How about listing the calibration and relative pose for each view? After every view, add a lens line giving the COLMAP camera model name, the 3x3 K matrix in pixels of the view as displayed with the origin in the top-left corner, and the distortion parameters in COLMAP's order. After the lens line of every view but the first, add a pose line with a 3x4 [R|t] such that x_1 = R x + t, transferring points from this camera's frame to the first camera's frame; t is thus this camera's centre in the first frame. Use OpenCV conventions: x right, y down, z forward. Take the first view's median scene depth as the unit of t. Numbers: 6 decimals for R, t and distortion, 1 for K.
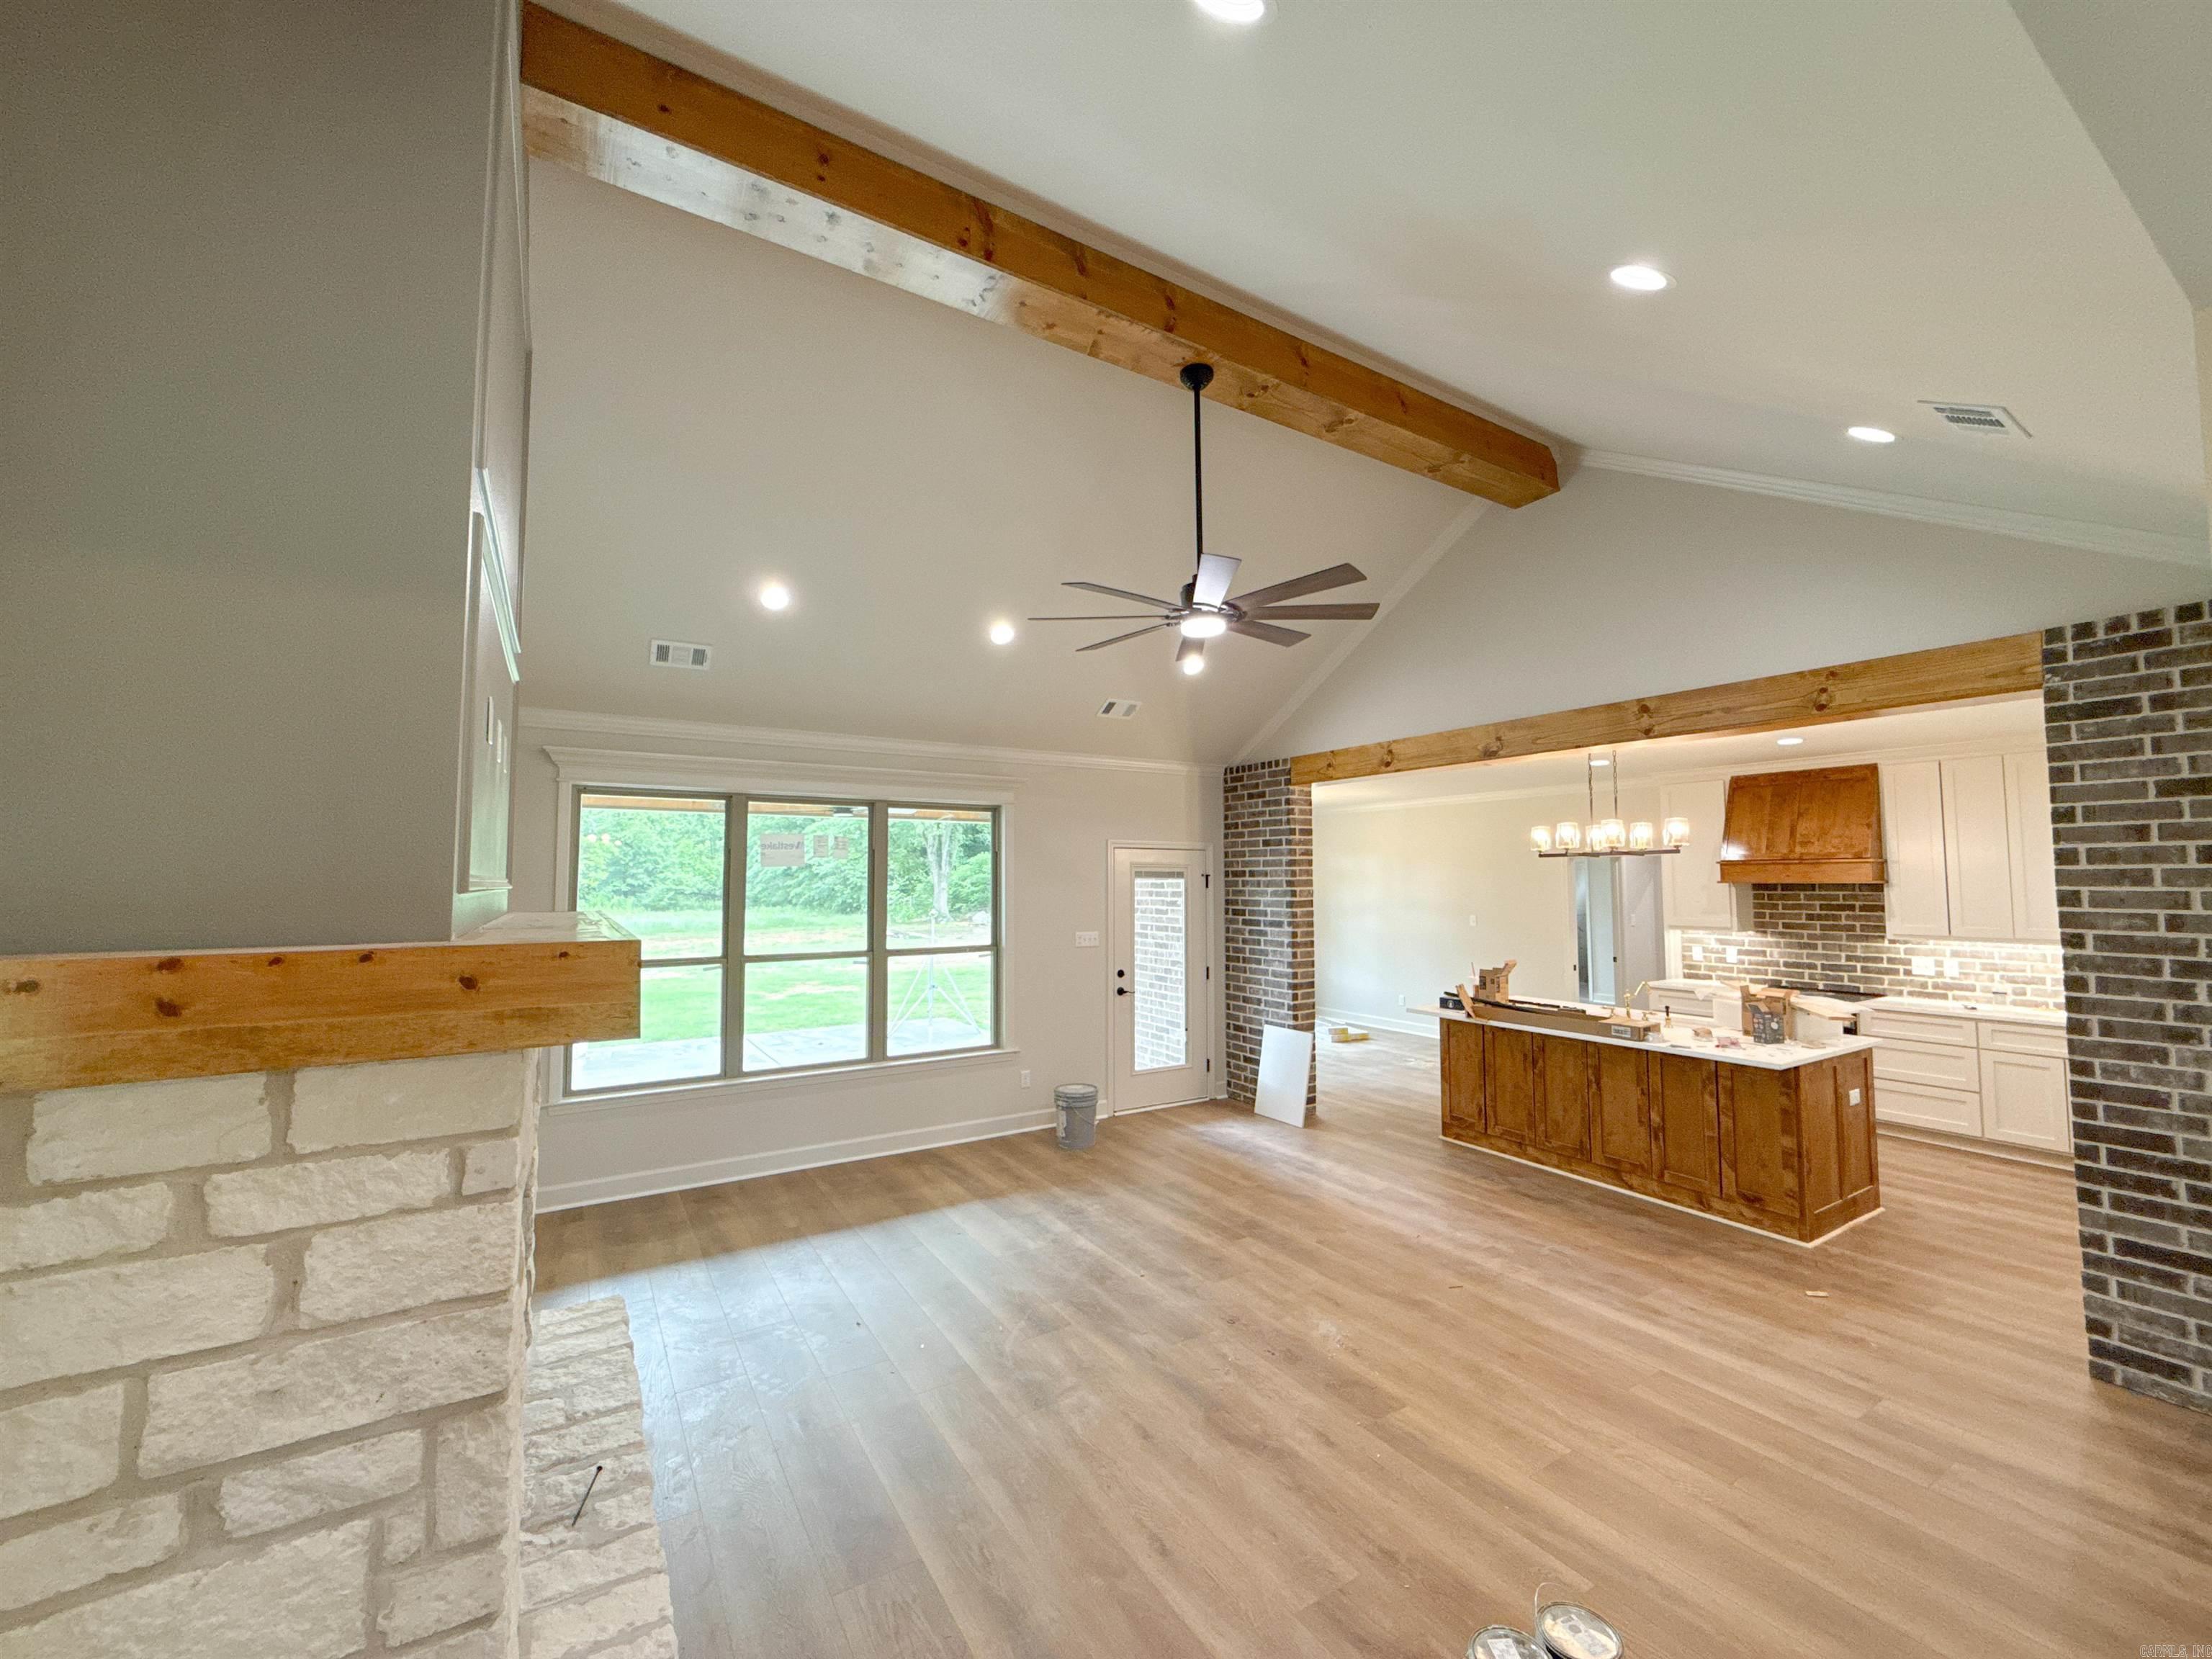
lens RADIAL K [[884.4, 0, 1106.8], [0, 884.4, 829.8], [0, 0, 1]] dist [-0.003234, 0.000373]
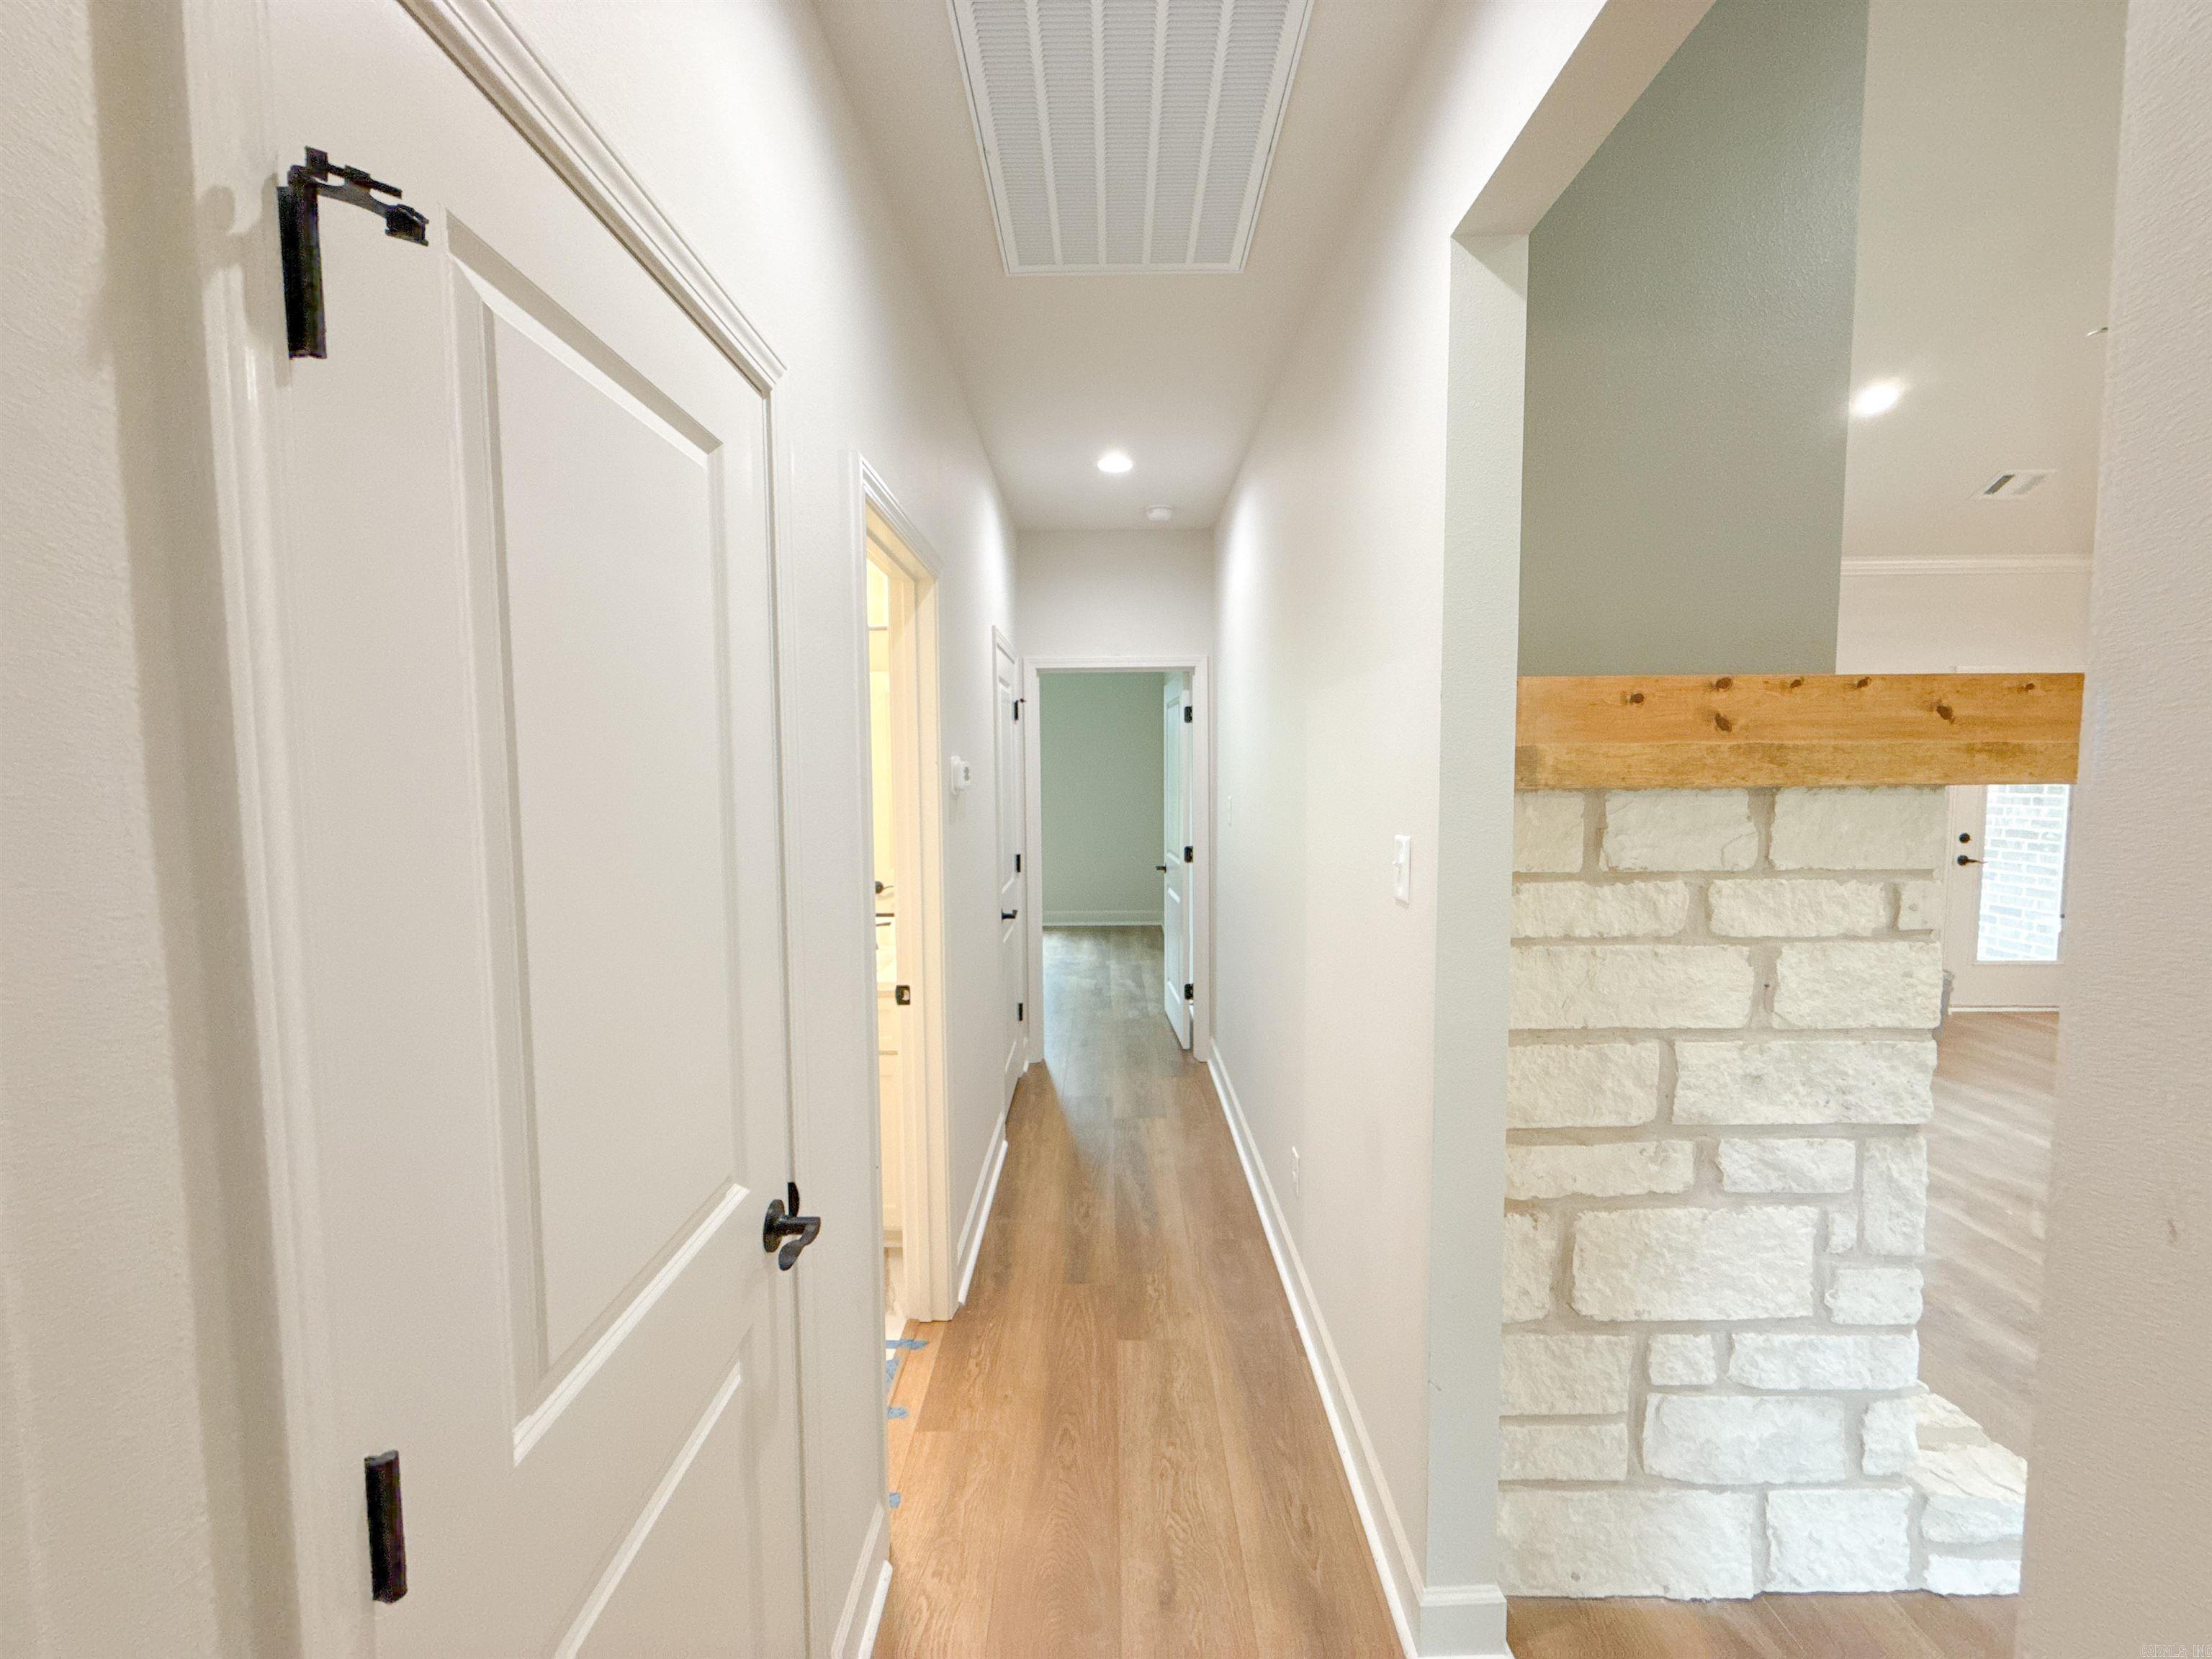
lens RADIAL K [[884.4, 0, 1100.8], [0, 884.4, 829.5], [0, 0, 1]] dist [-0.003234, 0.000373]
pose [[0.842043, 0.036758, -0.538157, -1.037806], [0.035044, 0.991840, 0.122580, 0.159213], [0.538271, -0.122077, 0.833884, -0.333504]]
